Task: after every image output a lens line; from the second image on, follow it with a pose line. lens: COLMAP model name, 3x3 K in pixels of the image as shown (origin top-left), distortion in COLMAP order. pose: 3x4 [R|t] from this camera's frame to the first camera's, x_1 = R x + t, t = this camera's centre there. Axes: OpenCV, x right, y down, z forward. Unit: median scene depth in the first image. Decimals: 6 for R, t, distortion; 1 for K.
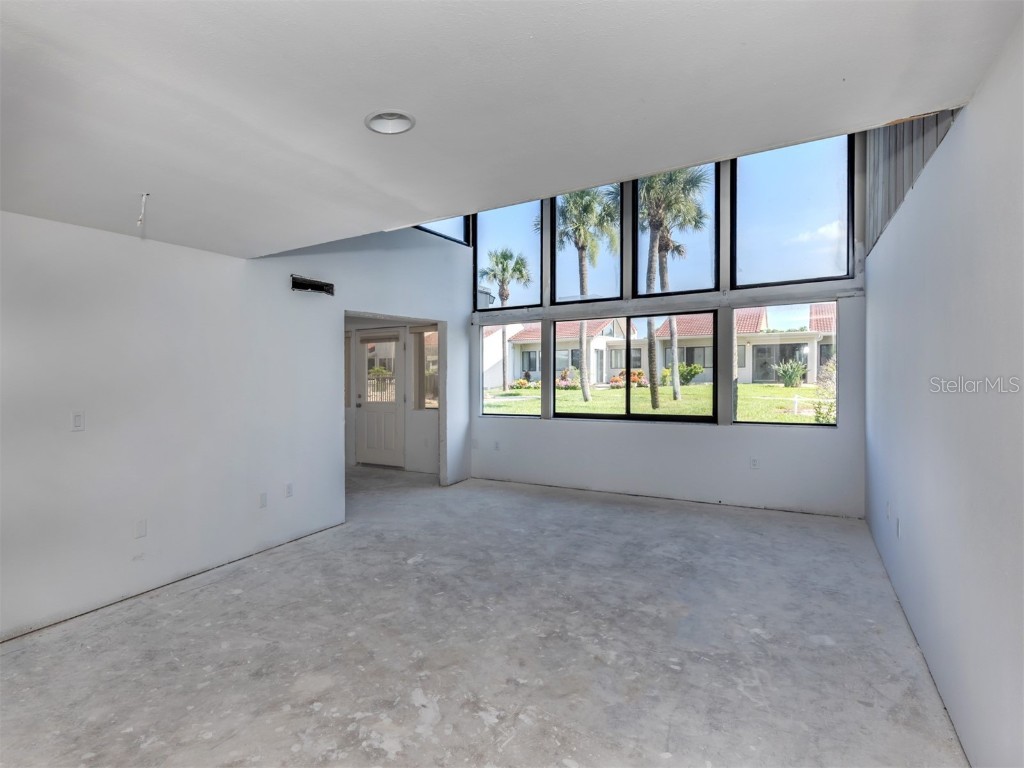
lens RADIAL K [[525.6, 0, 450.7], [0, 525.6, 382.5], [0, 0, 1]] dist [0.004736, 0.000214]
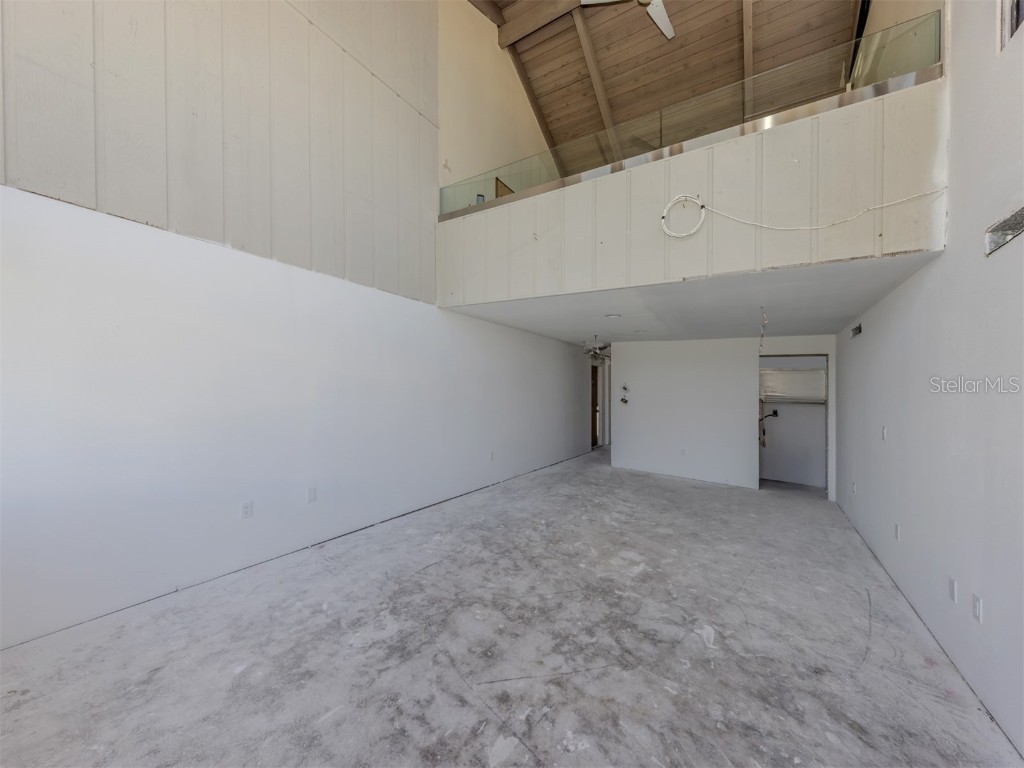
lens RADIAL K [[380.0, 0, 510.3], [0, 380.0, 394.0], [0, 0, 1]] dist [0.002543, 0.000040]
pose [[-0.999383, -0.019644, 0.029132, 0.253571], [-0.018439, 0.998986, 0.041062, -0.048817], [-0.029909, 0.040500, -0.998732, 1.809469]]
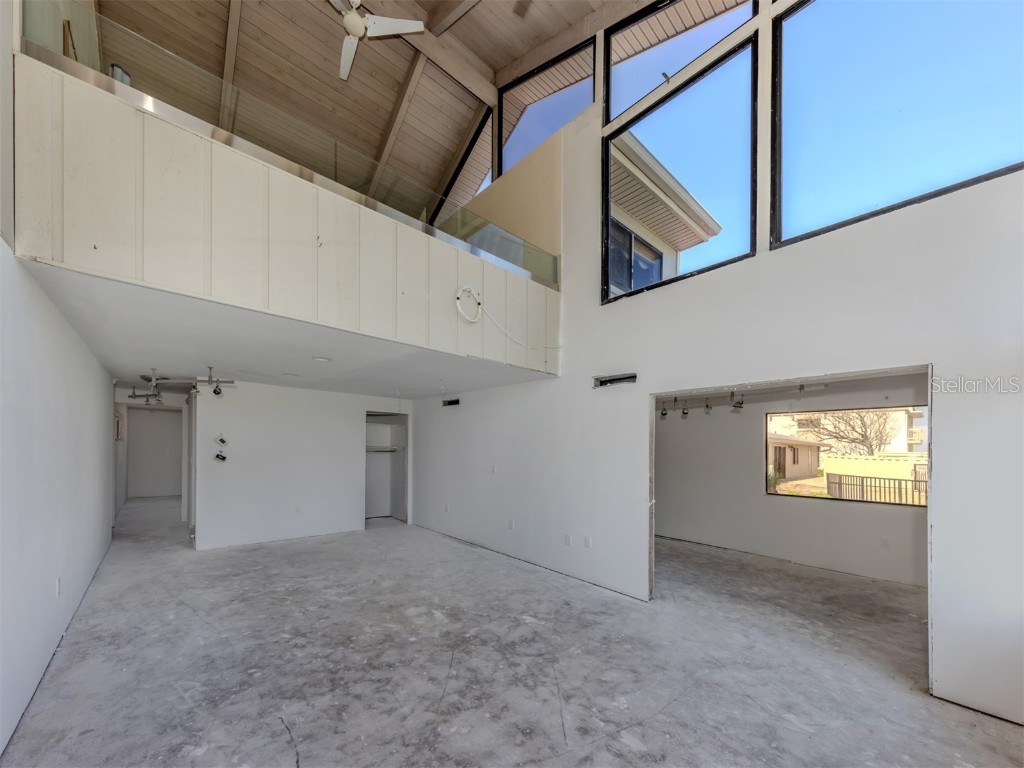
lens RADIAL K [[388.7, 0, 512.0], [0, 388.7, 384.0], [0, 0, 1]] dist [0.006581, -0.000054]
pose [[-0.258267, -0.144269, -0.955241, 0.946770], [-0.036065, 0.989537, -0.139698, -0.056228], [0.965400, -0.001628, -0.260768, 1.364727]]
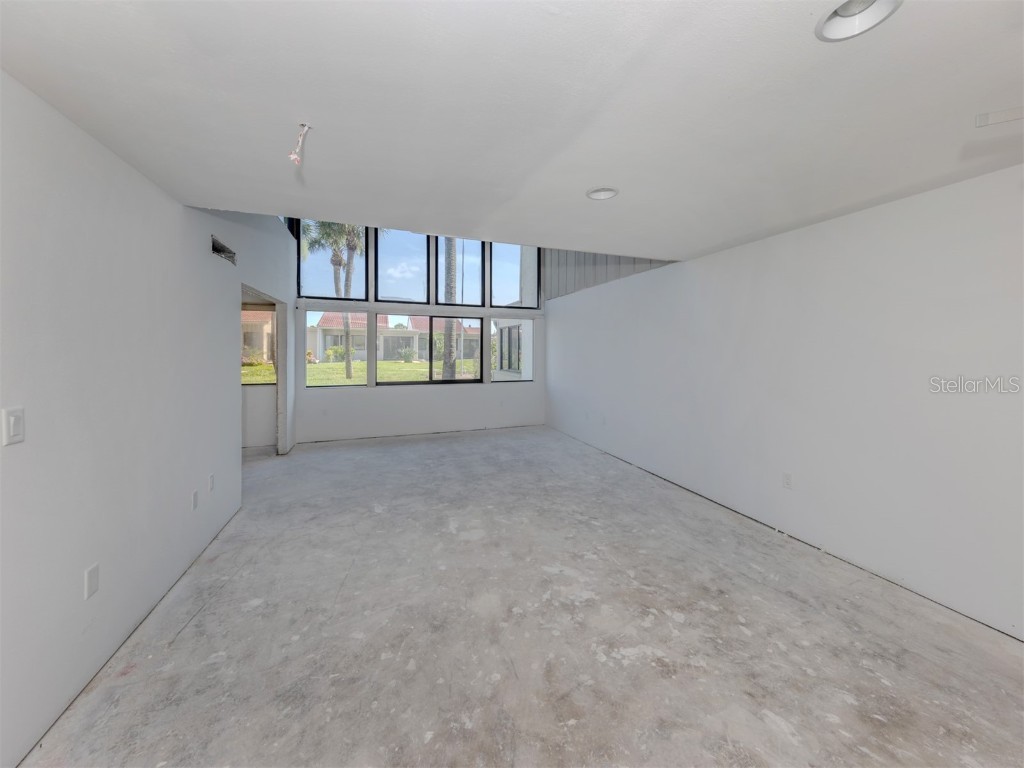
lens RADIAL K [[361.8, 0, 518.7], [0, 361.8, 364.6], [0, 0, 1]] dist [0.001491, 0.000022]
pose [[0.602142, -0.010518, 0.798320, -0.608110], [0.000123, 0.999914, 0.013081, 0.000866], [-0.798389, -0.007778, 0.602092, 0.298475]]
